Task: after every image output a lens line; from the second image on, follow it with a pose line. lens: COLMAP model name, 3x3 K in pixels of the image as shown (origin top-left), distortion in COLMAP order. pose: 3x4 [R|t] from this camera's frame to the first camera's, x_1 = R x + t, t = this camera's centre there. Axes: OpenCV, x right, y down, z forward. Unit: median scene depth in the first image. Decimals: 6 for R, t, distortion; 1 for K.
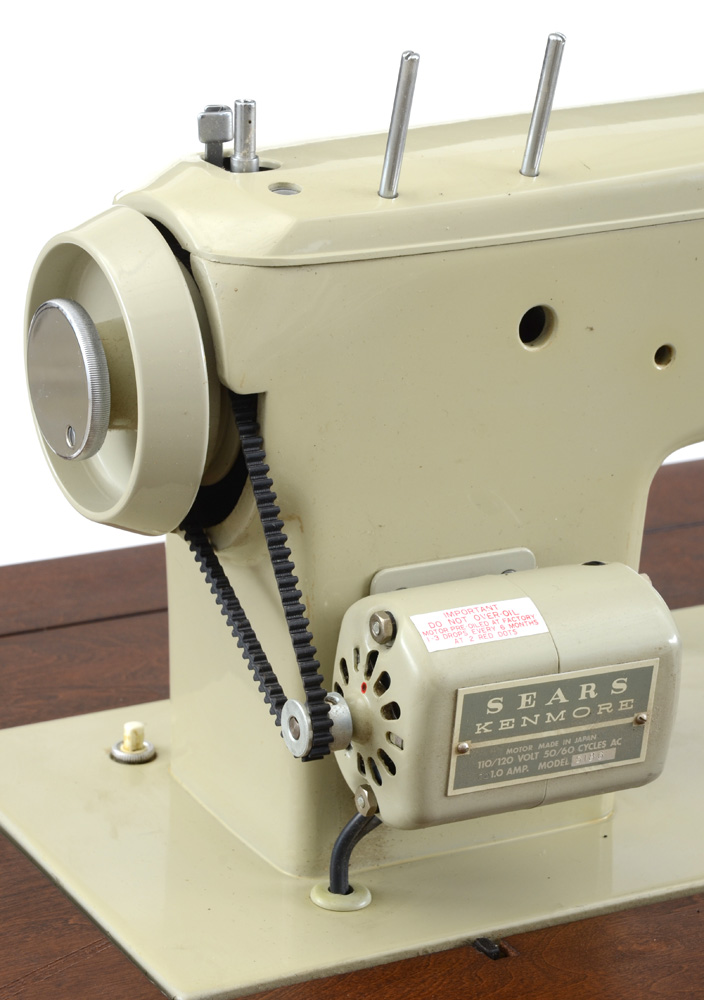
lens RADIAL K [[3016.5, 0, 351.3], [0, 3016.5, 503.4], [0, 0, 1]] dist [0.693925, 0.000000]
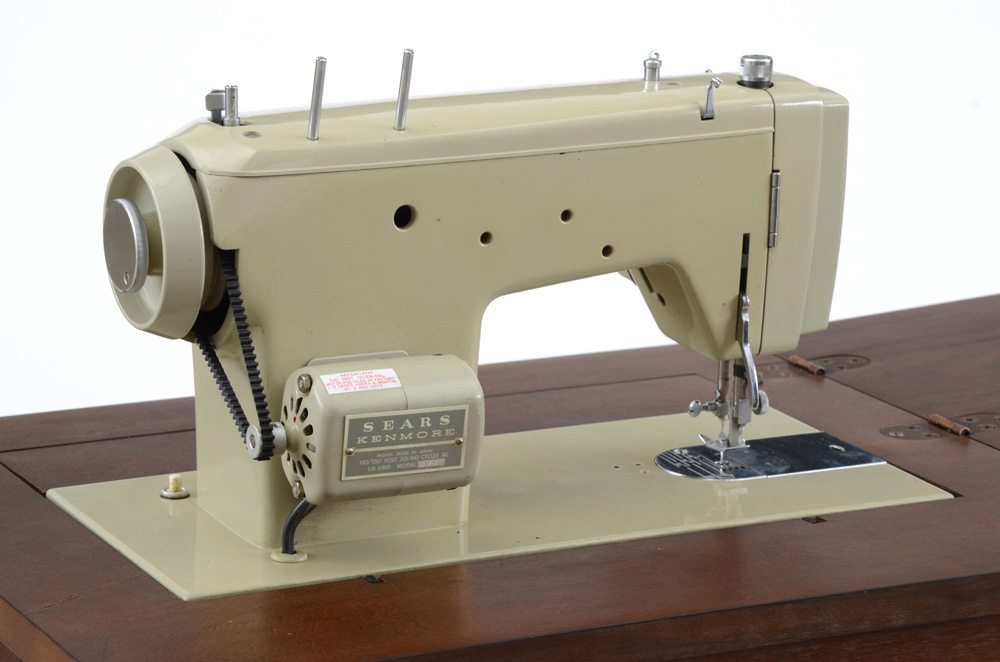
lens RADIAL K [[3902.8, 0, 501.5], [0, 3902.8, 328.1], [0, 0, 1]] dist [1.716901, 0.000000]
pose [[0.998501, -0.002130, -0.054688, 0.241583], [-0.003801, 0.994130, -0.108125, 0.247717], [0.054598, 0.108171, 0.992632, -1.208482]]
